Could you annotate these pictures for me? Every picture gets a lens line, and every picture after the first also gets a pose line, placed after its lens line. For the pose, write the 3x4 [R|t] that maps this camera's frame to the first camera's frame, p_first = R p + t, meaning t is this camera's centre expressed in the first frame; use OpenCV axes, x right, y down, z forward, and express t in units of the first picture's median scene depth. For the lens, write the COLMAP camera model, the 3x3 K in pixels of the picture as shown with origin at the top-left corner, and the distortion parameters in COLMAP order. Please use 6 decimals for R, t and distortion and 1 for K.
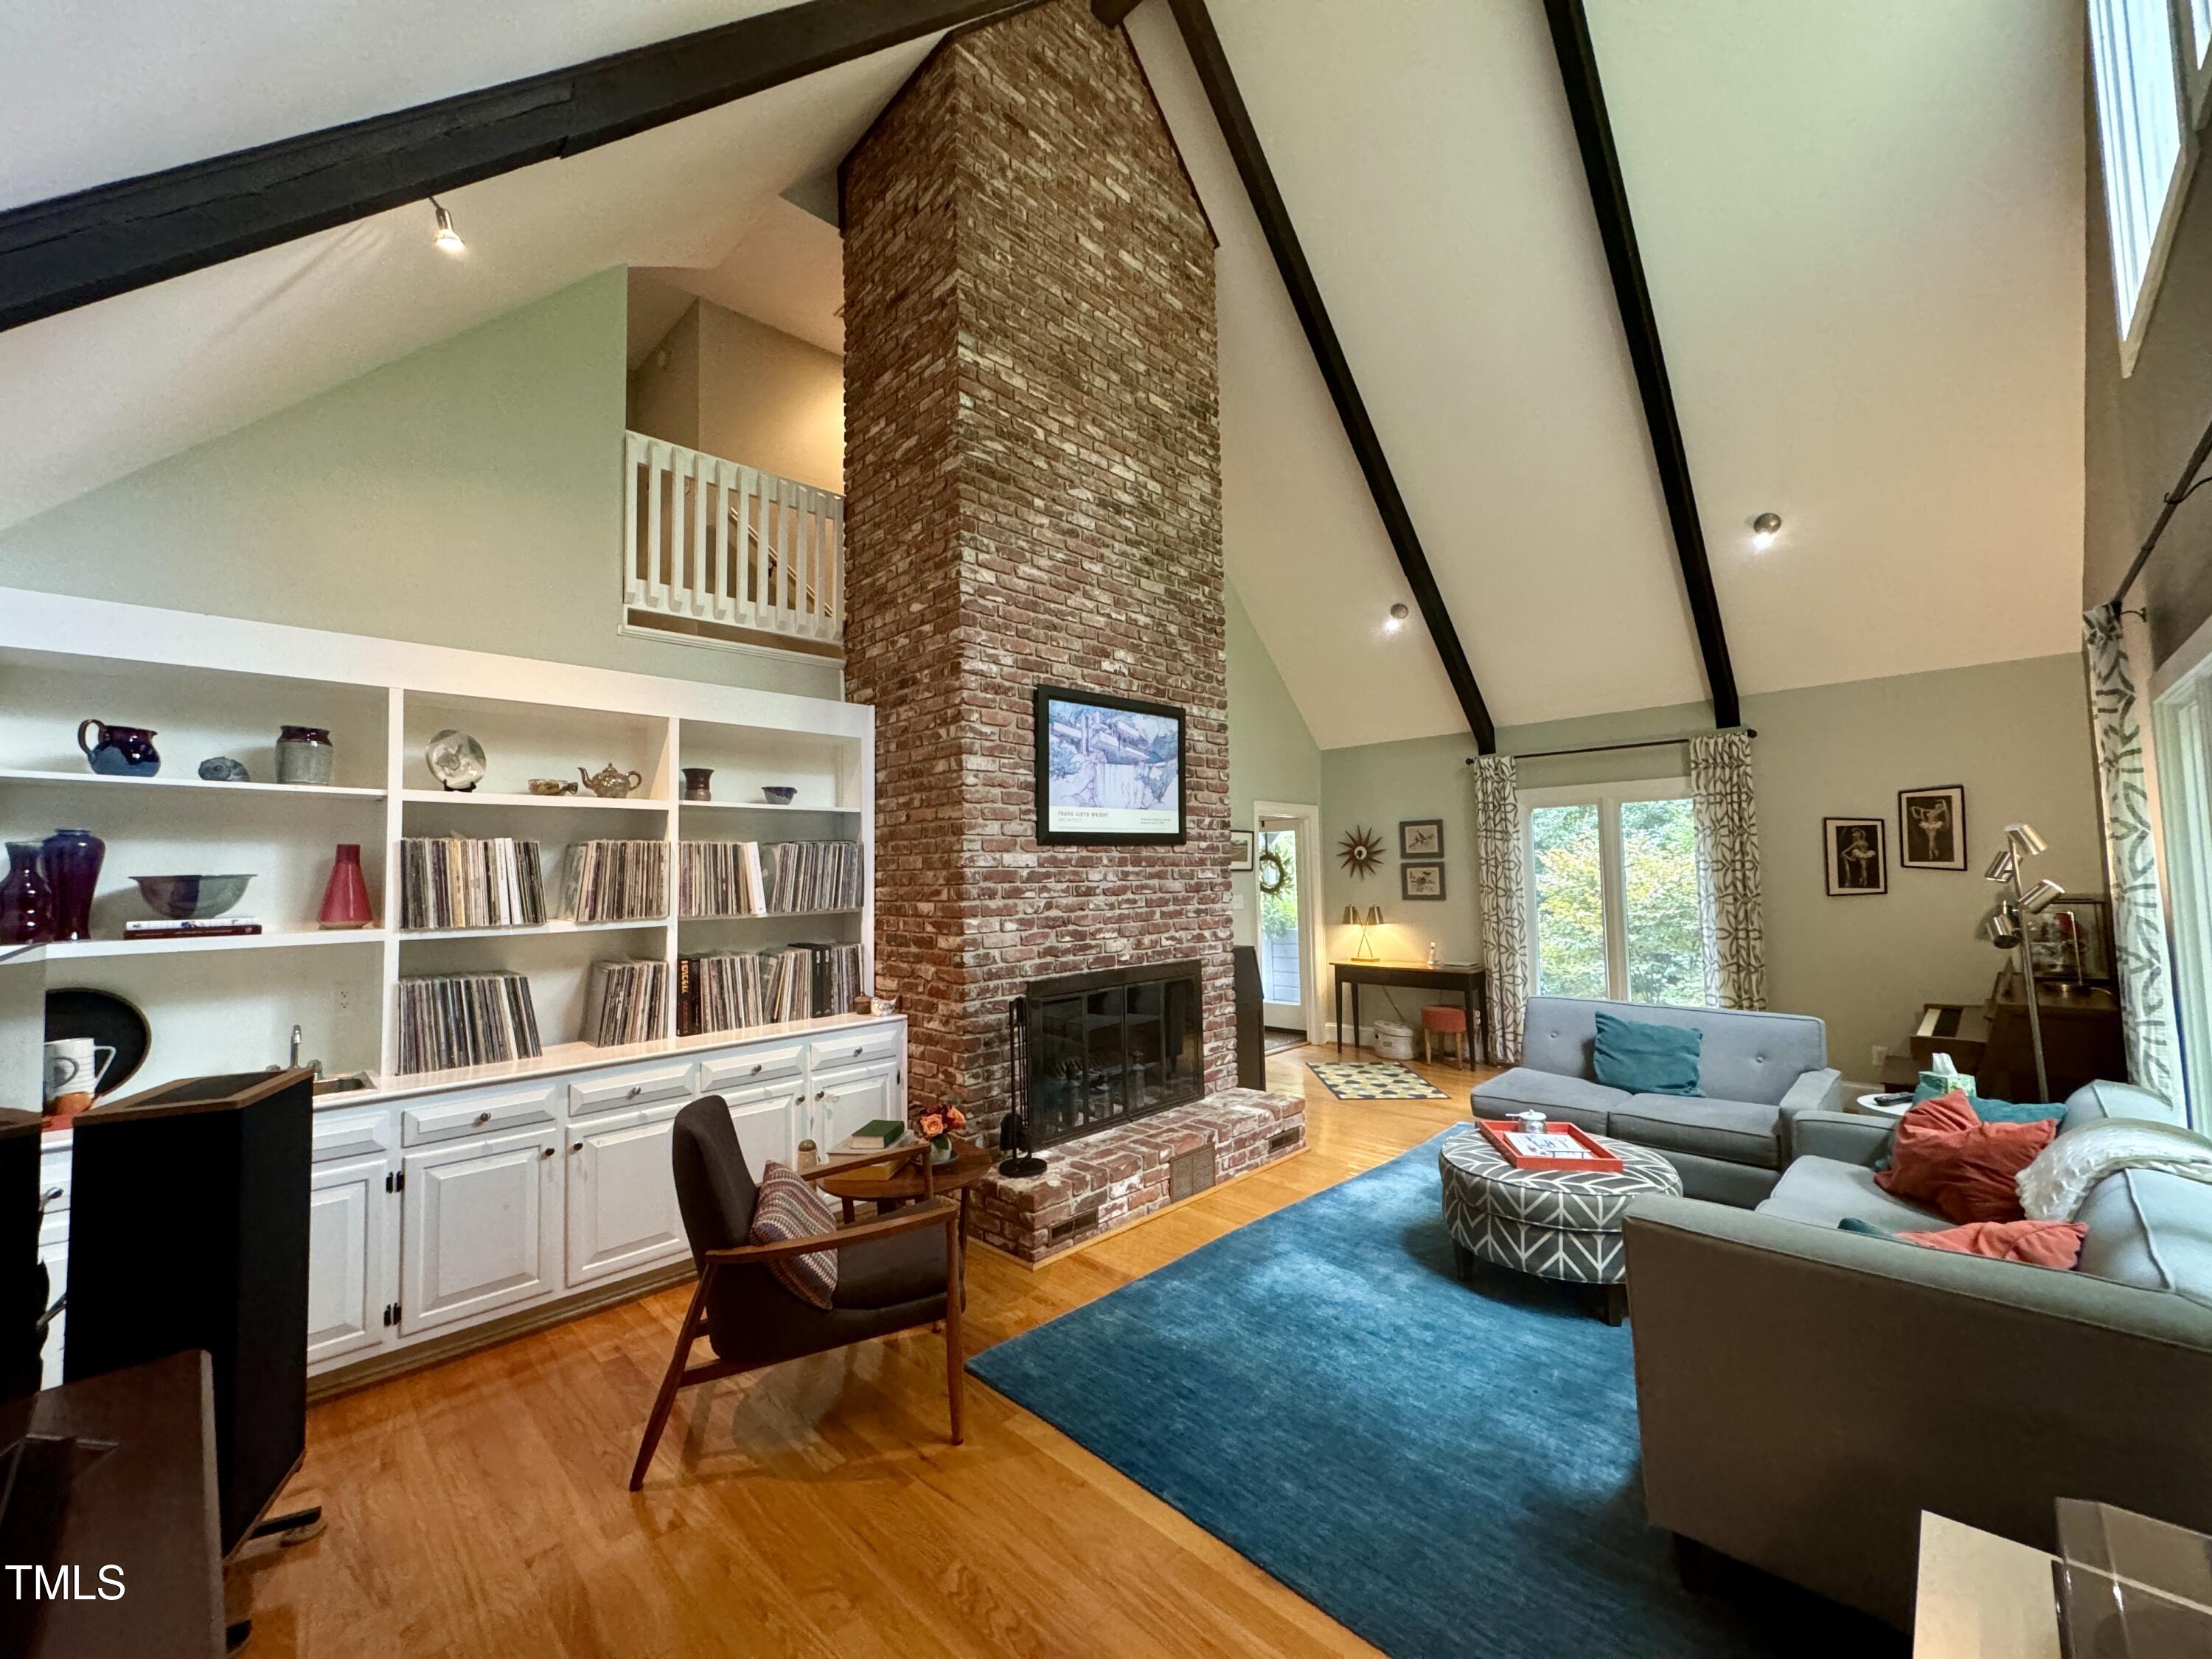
lens RADIAL K [[883.8, 0, 1109.0], [0, 883.8, 821.4], [0, 0, 1]] dist [-0.000476, 0.000082]
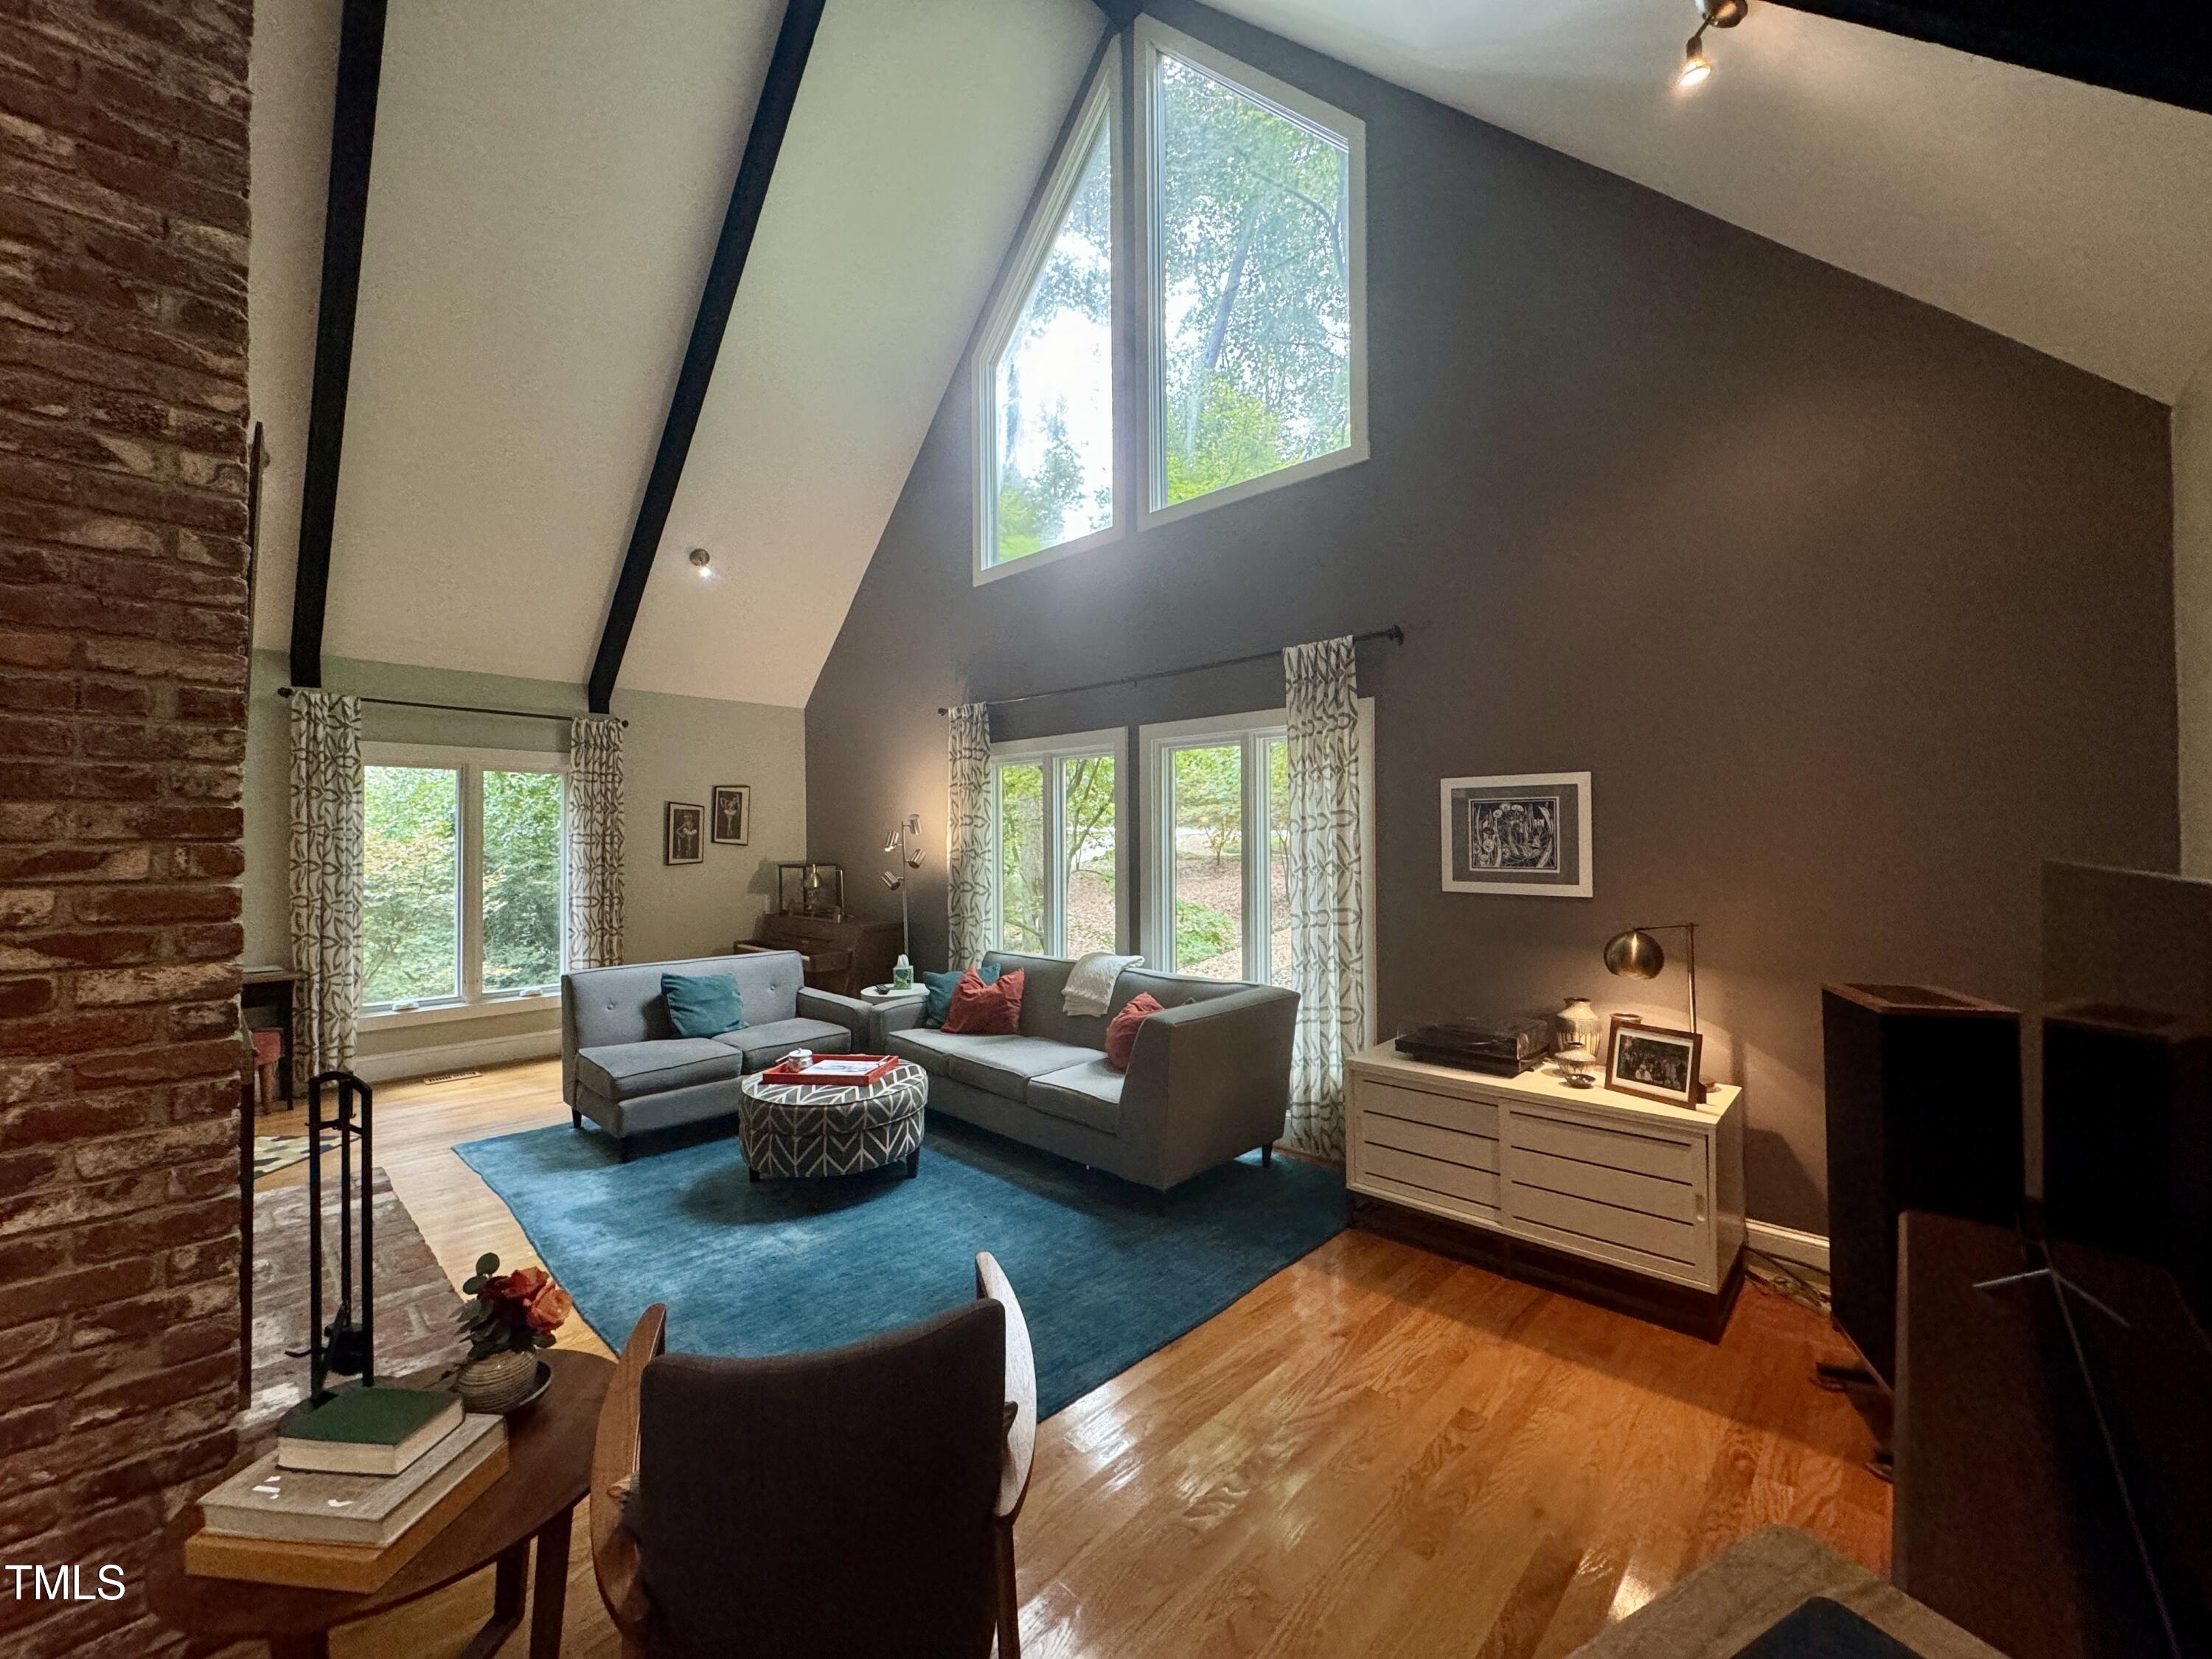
lens RADIAL K [[883.8, 0, 1108.6], [0, 883.8, 835.9], [0, 0, 1]] dist [-0.000476, 0.000082]
pose [[-0.020032, 0.024434, 0.999501, -0.433461], [-0.057148, 0.998039, -0.025544, 0.040200], [-0.998165, -0.057632, -0.018596, 0.420679]]
